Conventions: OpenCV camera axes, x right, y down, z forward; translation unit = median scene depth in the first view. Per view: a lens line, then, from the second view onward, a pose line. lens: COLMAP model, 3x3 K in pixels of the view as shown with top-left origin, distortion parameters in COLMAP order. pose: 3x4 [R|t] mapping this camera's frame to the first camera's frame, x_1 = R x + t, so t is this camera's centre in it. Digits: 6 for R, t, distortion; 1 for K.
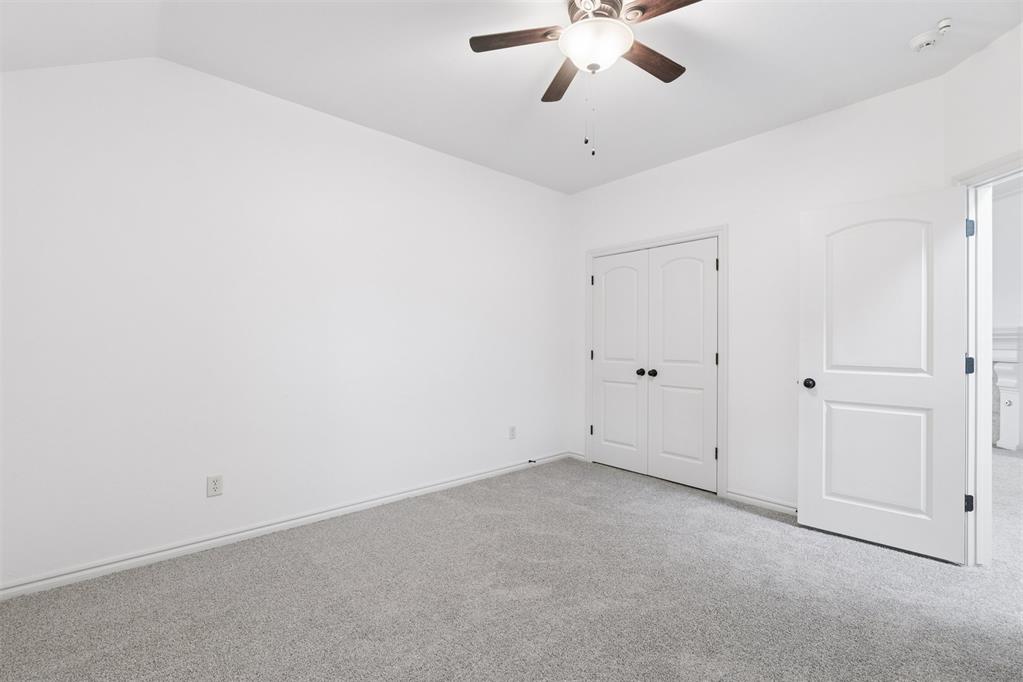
lens RADIAL K [[440.1, 0, 507.7], [0, 440.1, 340.1], [0, 0, 1]] dist [-0.003018, 0.002023]
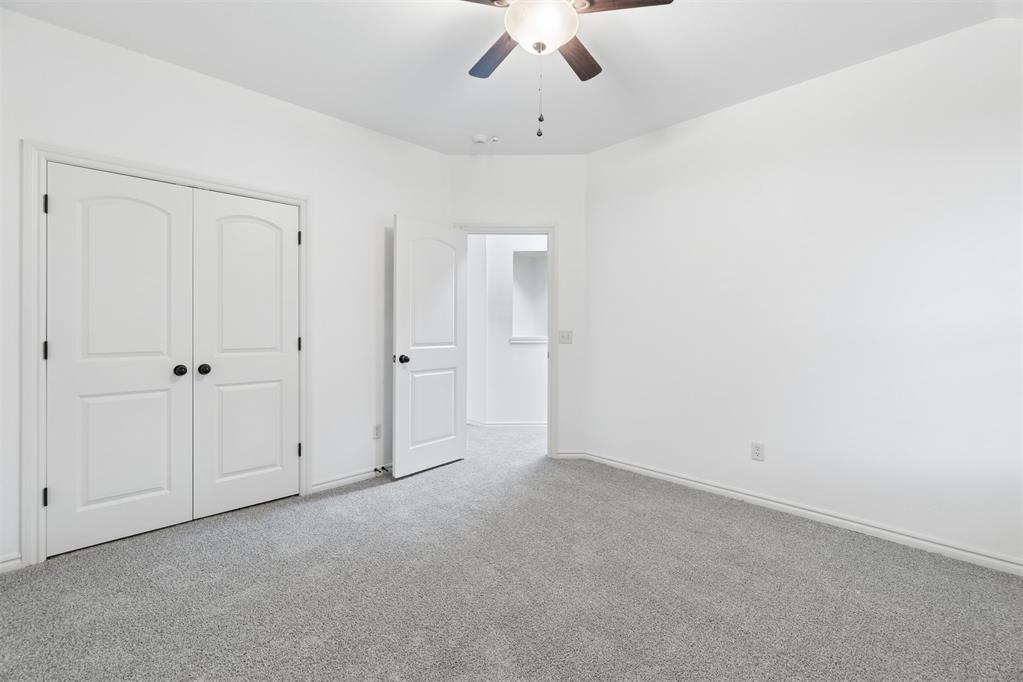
lens RADIAL K [[440.1, 0, 511.9], [0, 440.1, 330.7], [0, 0, 1]] dist [-0.003018, 0.002023]
pose [[-0.055156, -0.012135, 0.998404, -0.463686], [-0.003850, 0.999921, 0.011941, 0.003912], [-0.998470, -0.003185, -0.055199, 0.656610]]
